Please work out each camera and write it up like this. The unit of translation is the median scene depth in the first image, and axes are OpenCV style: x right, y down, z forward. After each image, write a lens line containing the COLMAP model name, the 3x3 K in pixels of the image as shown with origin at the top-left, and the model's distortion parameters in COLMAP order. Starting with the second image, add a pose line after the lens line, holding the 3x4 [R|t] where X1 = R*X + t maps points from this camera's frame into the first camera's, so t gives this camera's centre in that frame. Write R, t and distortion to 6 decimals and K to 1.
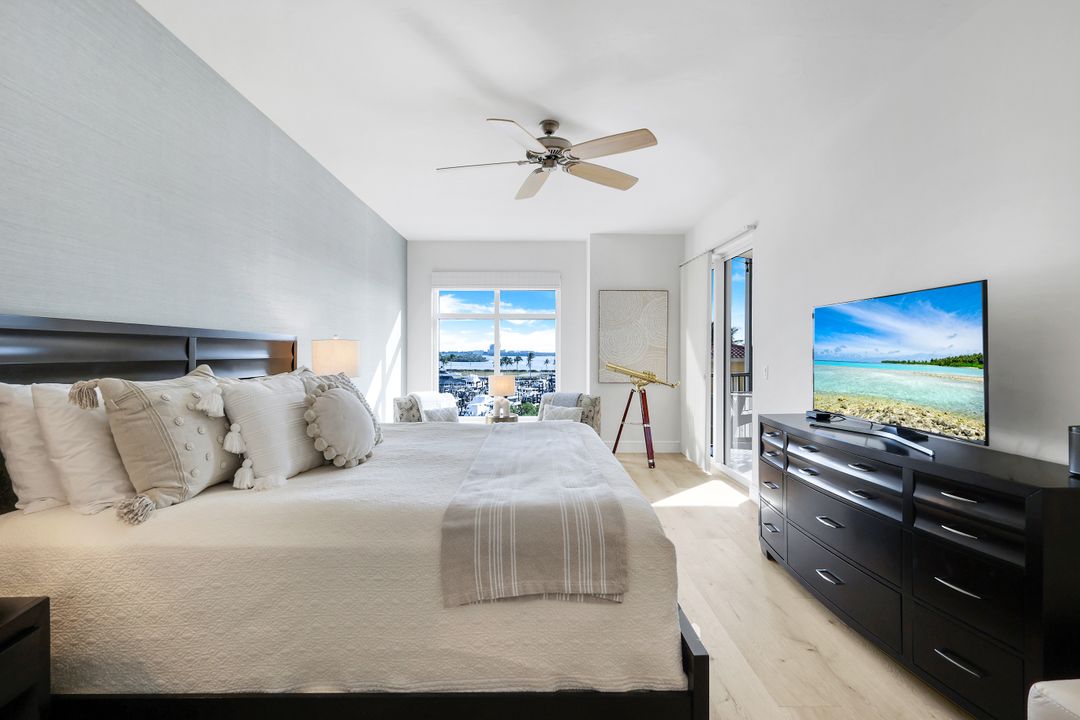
lens RADIAL K [[478.6, 0, 541.5], [0, 478.6, 351.8], [0, 0, 1]] dist [0.001326, 0.000158]
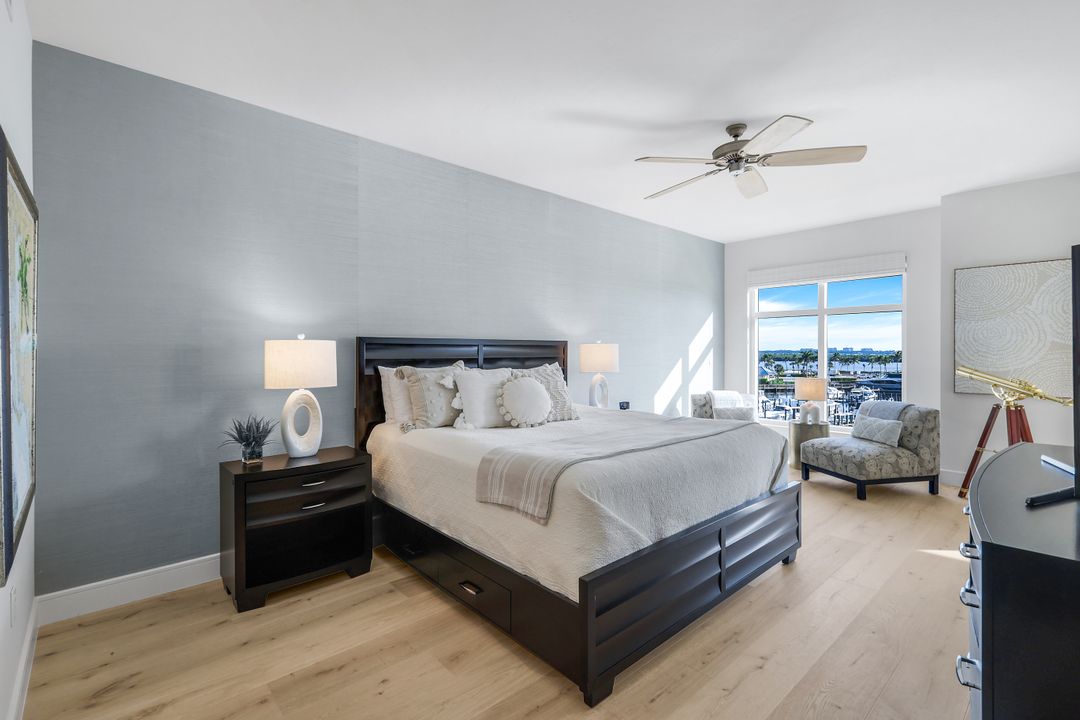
lens RADIAL K [[492.4, 0, 536.7], [0, 492.4, 350.5], [0, 0, 1]] dist [0.001777, 0.000088]
pose [[0.655577, -0.004481, -0.755115, 0.919323], [0.003329, 0.999990, -0.003044, -0.004468], [0.755121, -0.000519, 0.655585, -0.003598]]
